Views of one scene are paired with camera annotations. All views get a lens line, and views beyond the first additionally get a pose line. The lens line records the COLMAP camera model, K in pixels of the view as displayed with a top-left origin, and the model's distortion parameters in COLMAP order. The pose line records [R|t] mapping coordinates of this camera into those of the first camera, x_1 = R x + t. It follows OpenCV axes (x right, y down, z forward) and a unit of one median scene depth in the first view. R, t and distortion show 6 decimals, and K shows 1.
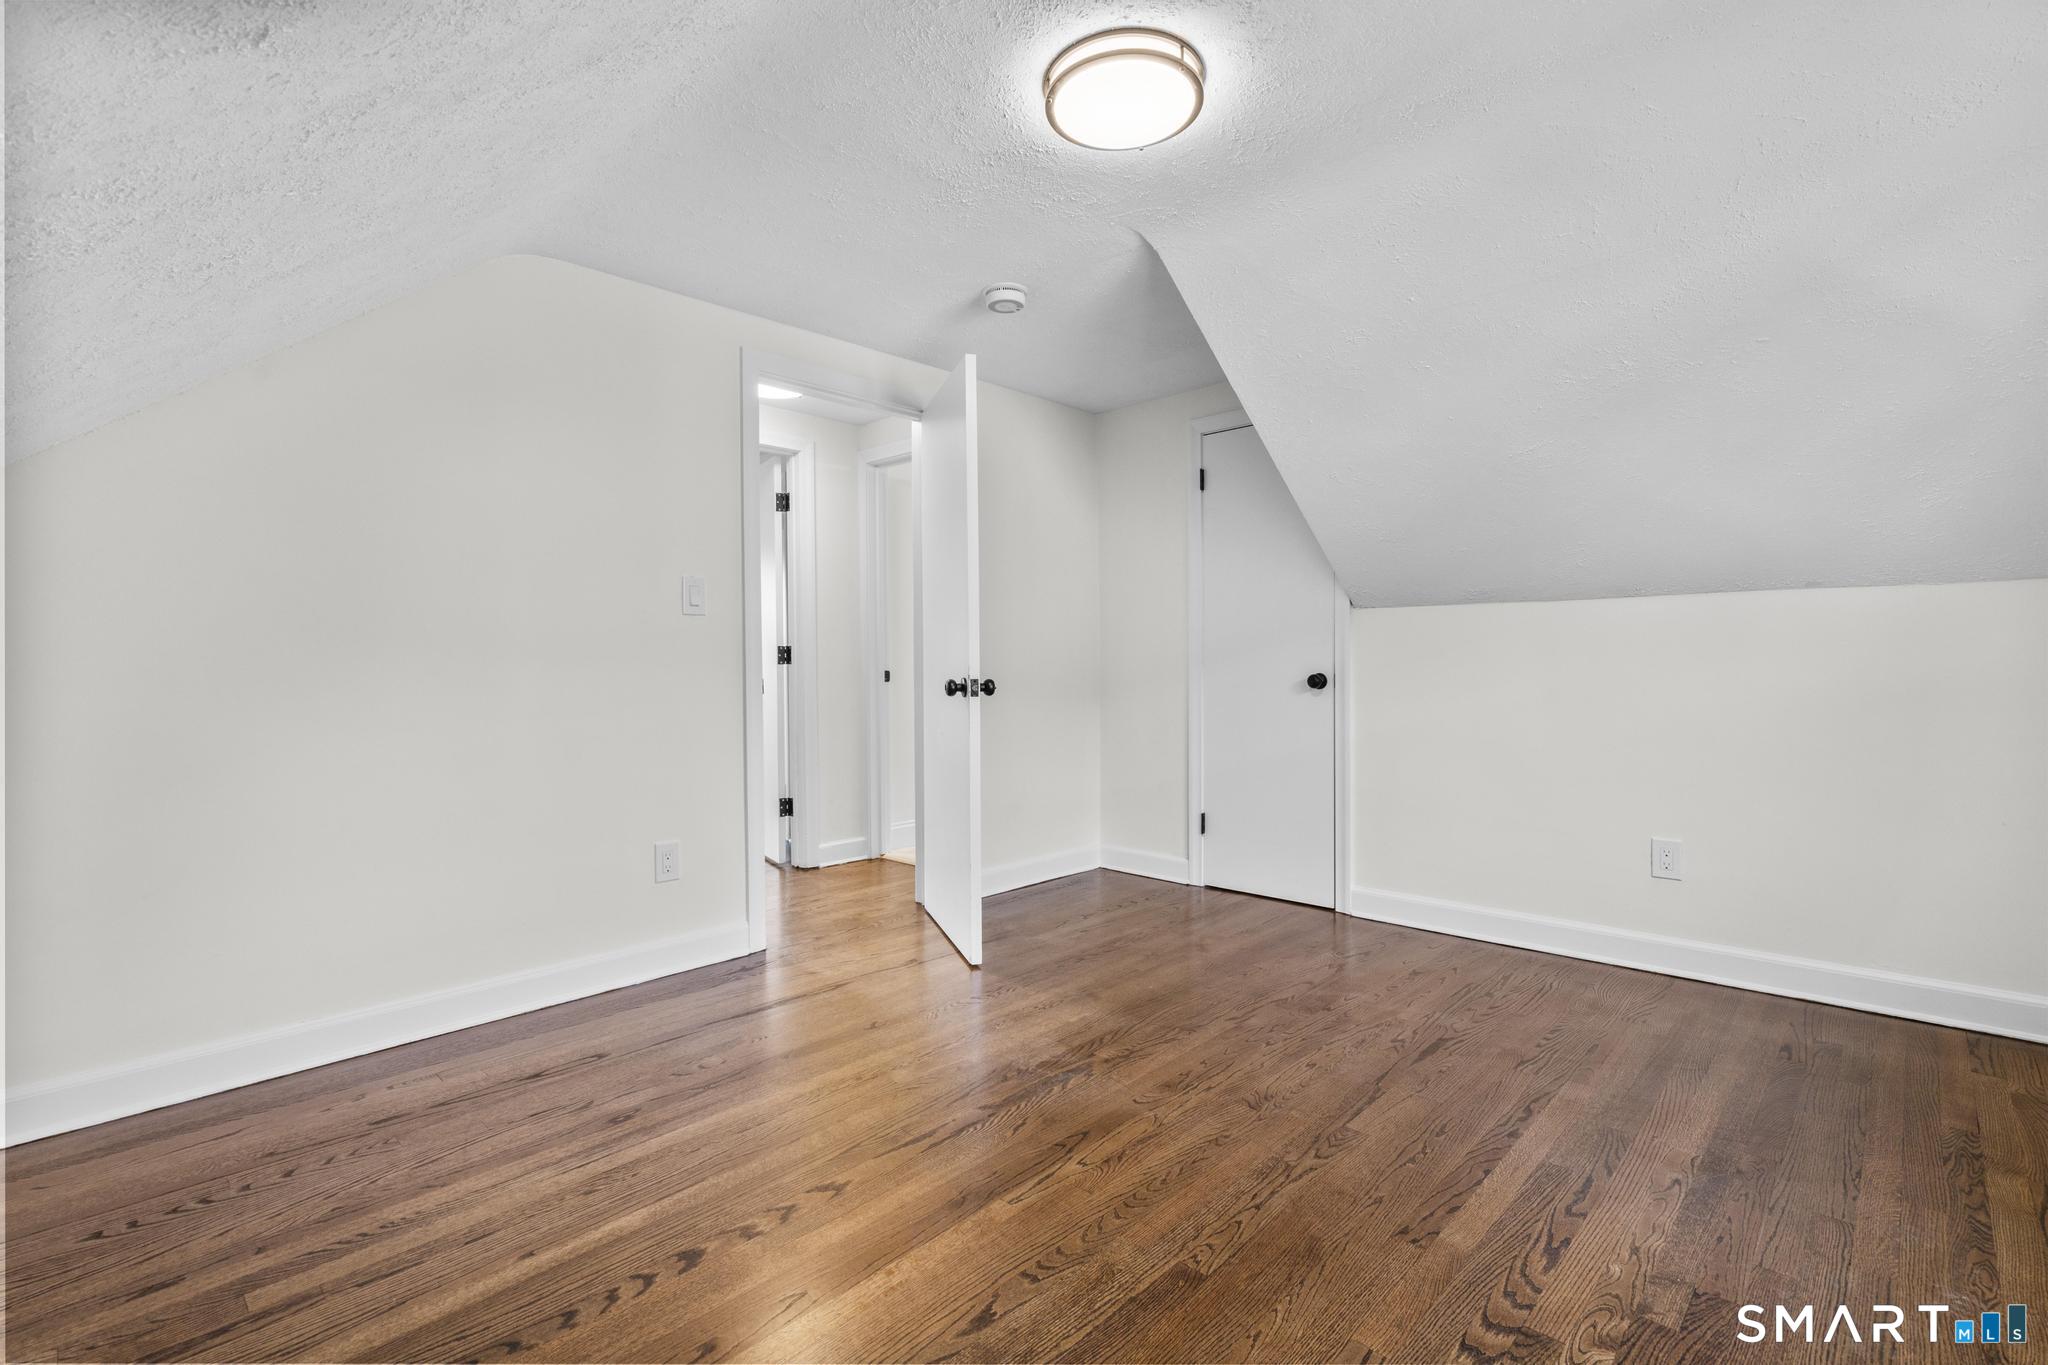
lens RADIAL K [[922.1, 0, 1035.1], [0, 922.1, 676.2], [0, 0, 1]] dist [-0.010676, 0.007104]
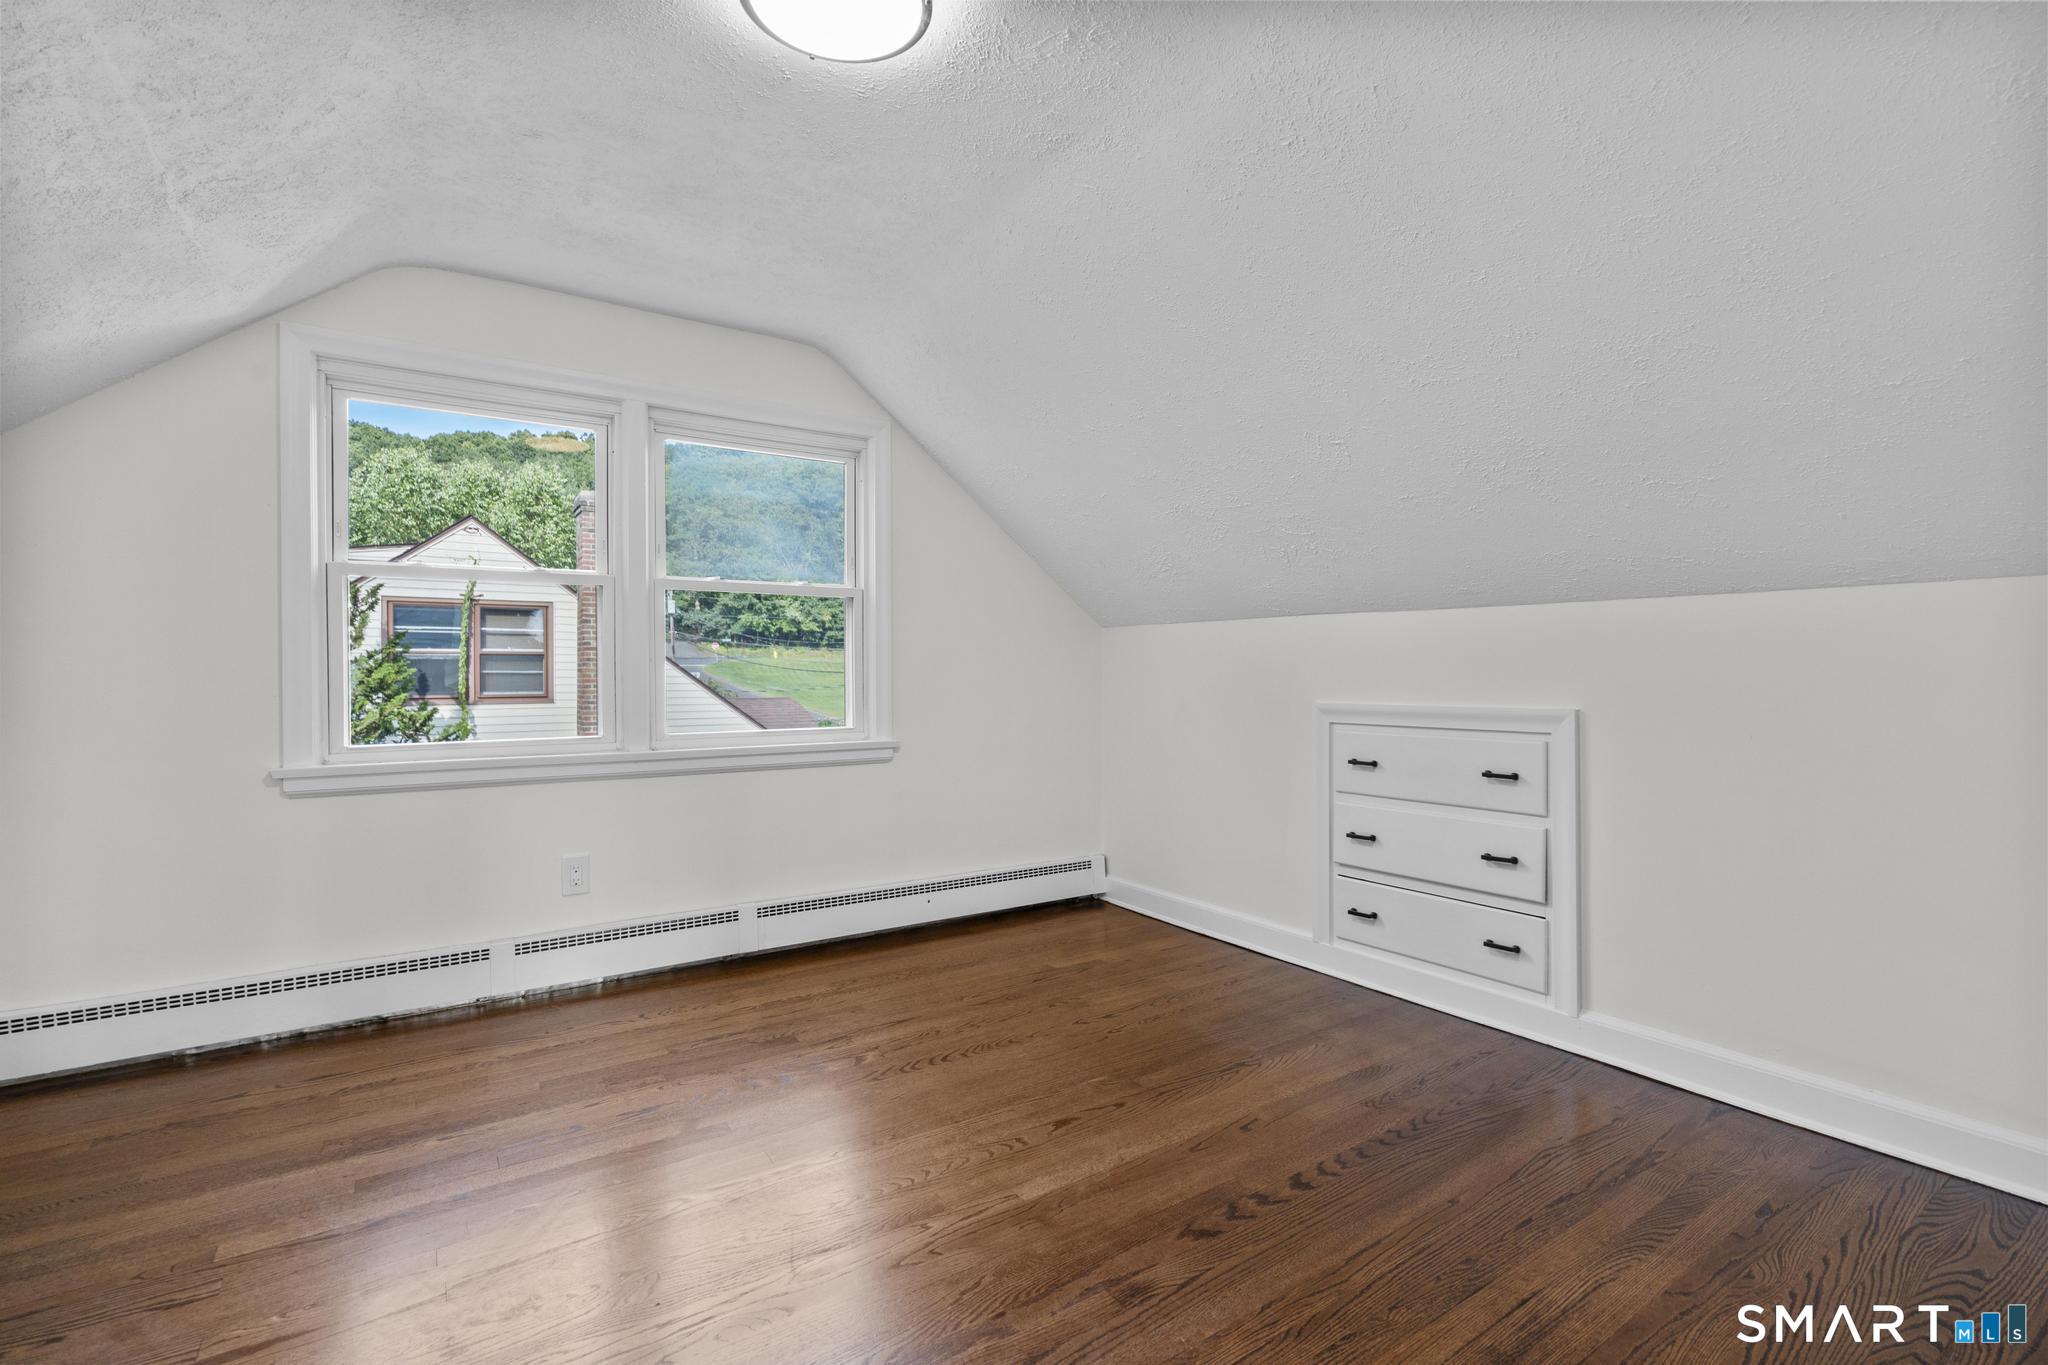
lens RADIAL K [[922.1, 0, 1035.1], [0, 922.1, 676.2], [0, 0, 1]] dist [-0.010676, 0.007104]
pose [[-0.977686, 0.013024, 0.209668, -0.270942], [0.015790, 0.999809, 0.011525, -0.025776], [-0.209478, 0.014579, -0.977705, 1.987602]]
